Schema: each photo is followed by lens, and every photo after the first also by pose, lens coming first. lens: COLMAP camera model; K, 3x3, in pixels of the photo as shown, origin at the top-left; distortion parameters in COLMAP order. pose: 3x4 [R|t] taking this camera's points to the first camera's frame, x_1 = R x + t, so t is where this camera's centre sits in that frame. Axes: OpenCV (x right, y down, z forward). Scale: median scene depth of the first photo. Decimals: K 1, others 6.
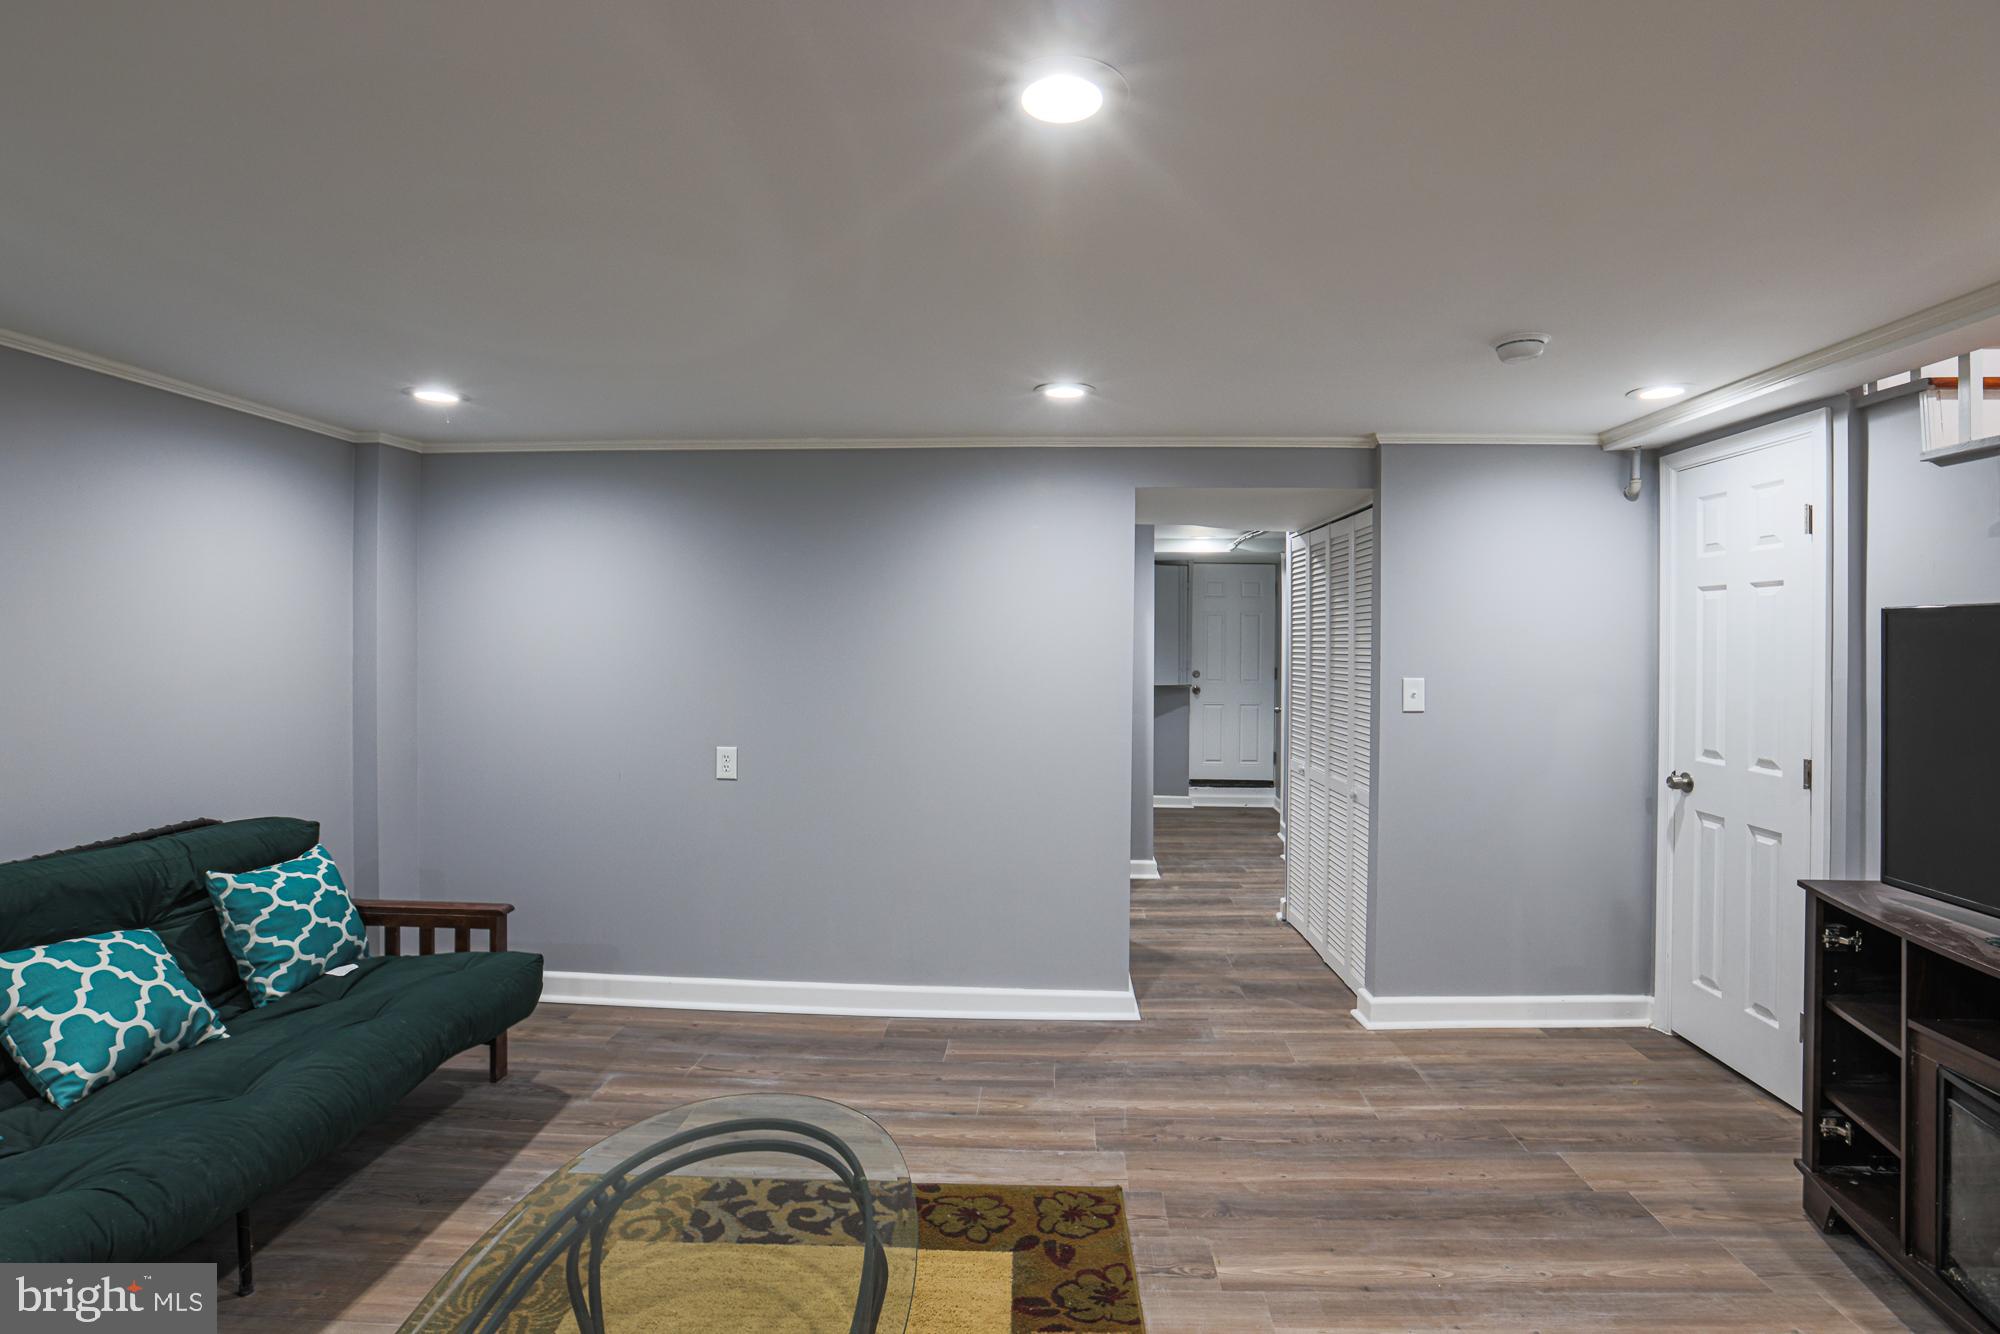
lens RADIAL K [[914.2, 0, 1028.6], [0, 914.2, 640.1], [0, 0, 1]] dist [-0.046471, 0.013611]
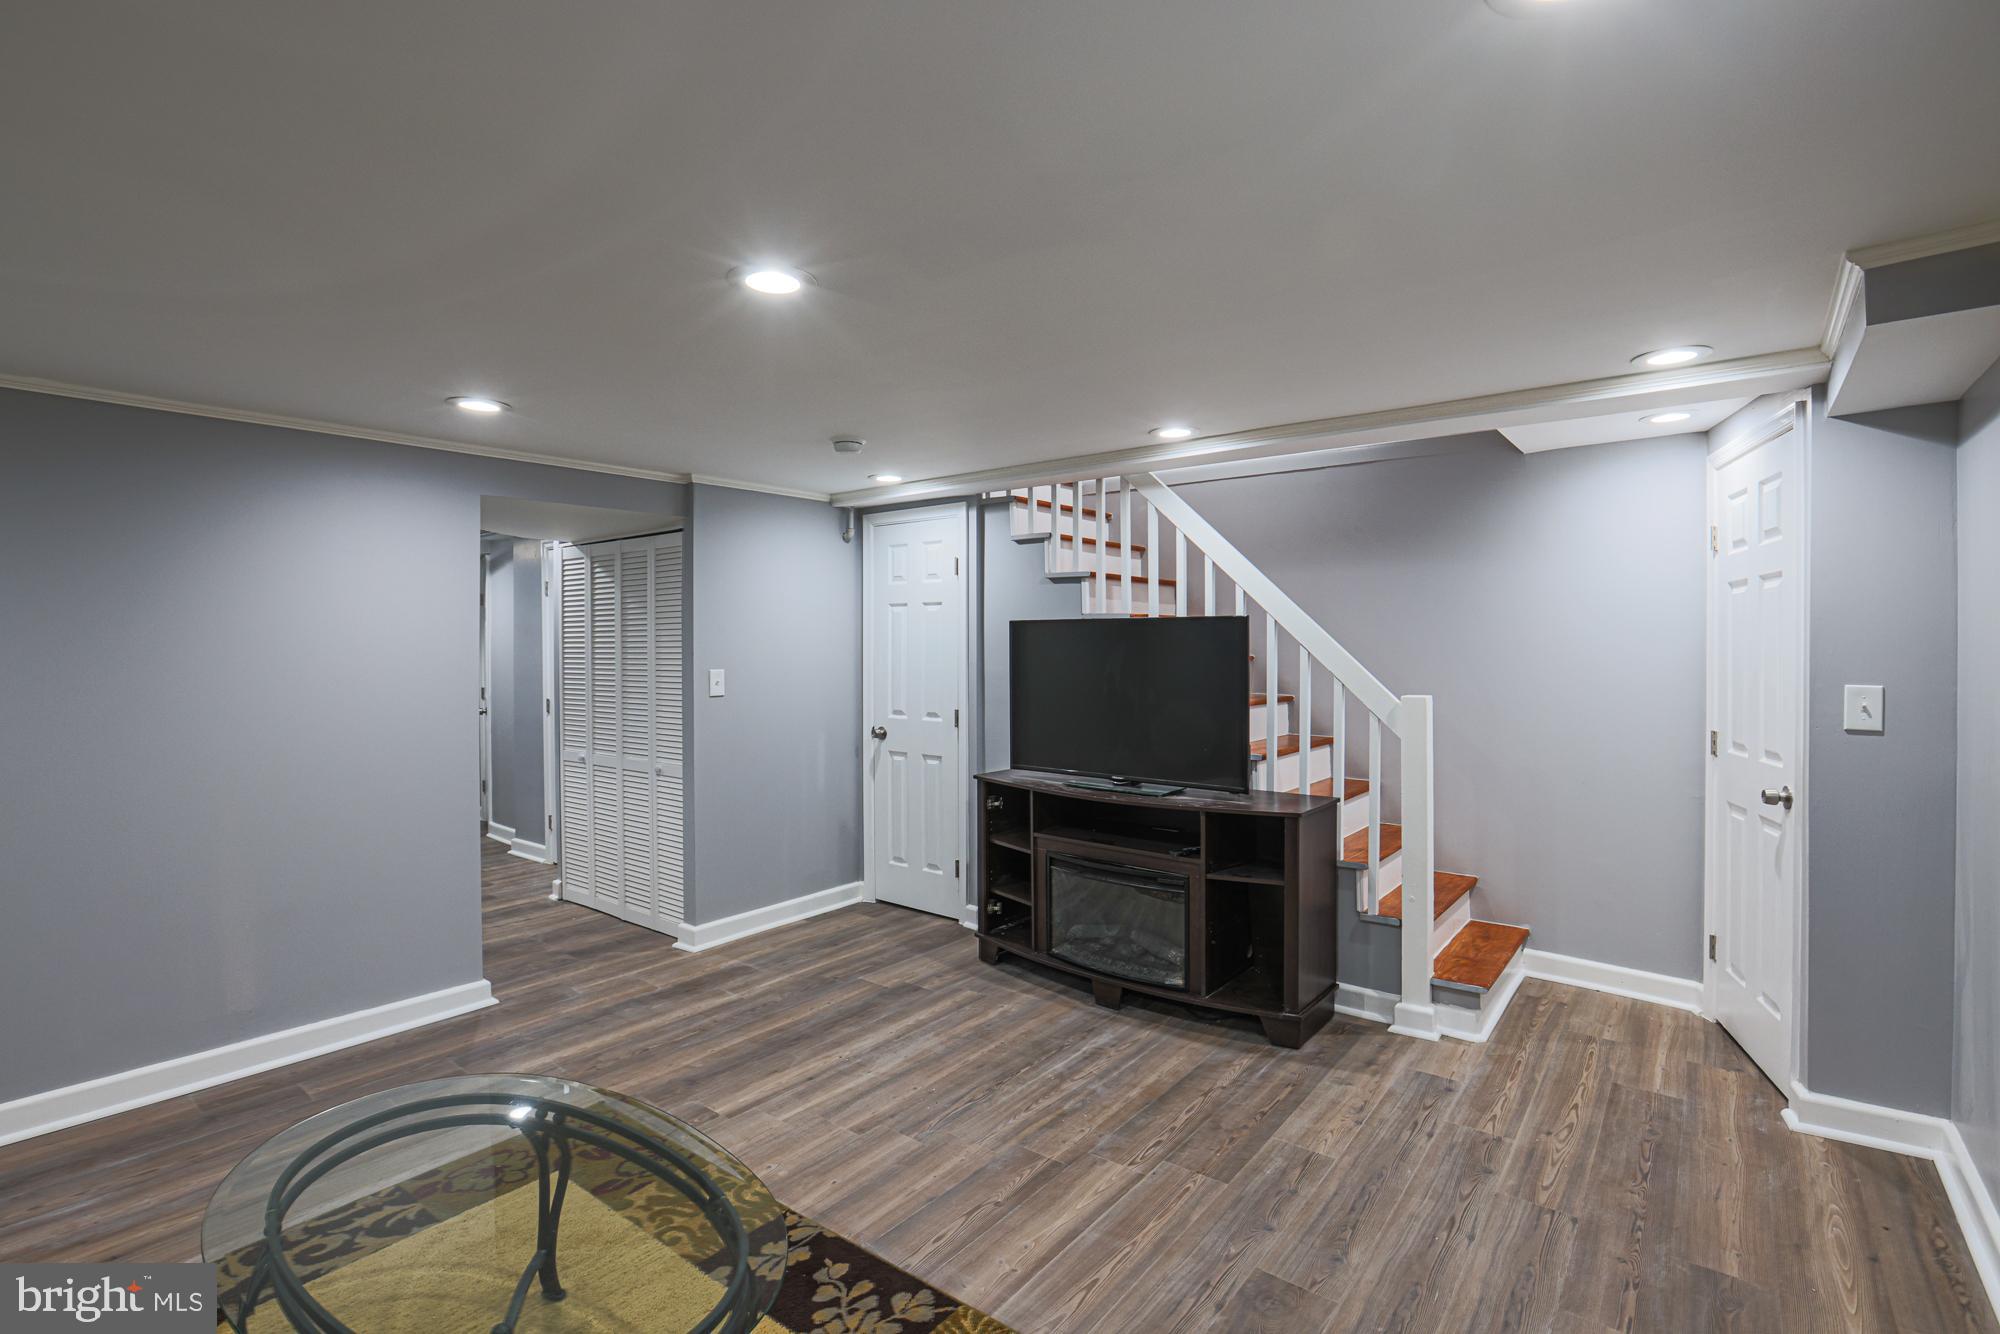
lens RADIAL K [[906.8, 0, 984.5], [0, 906.8, 659.6], [0, 0, 1]] dist [-0.046471, 0.014811]
pose [[0.613331, -0.019676, 0.789581, -0.440260], [0.005343, 0.999770, 0.020763, 0.004203], [-0.789808, -0.008516, 0.613295, -0.095019]]
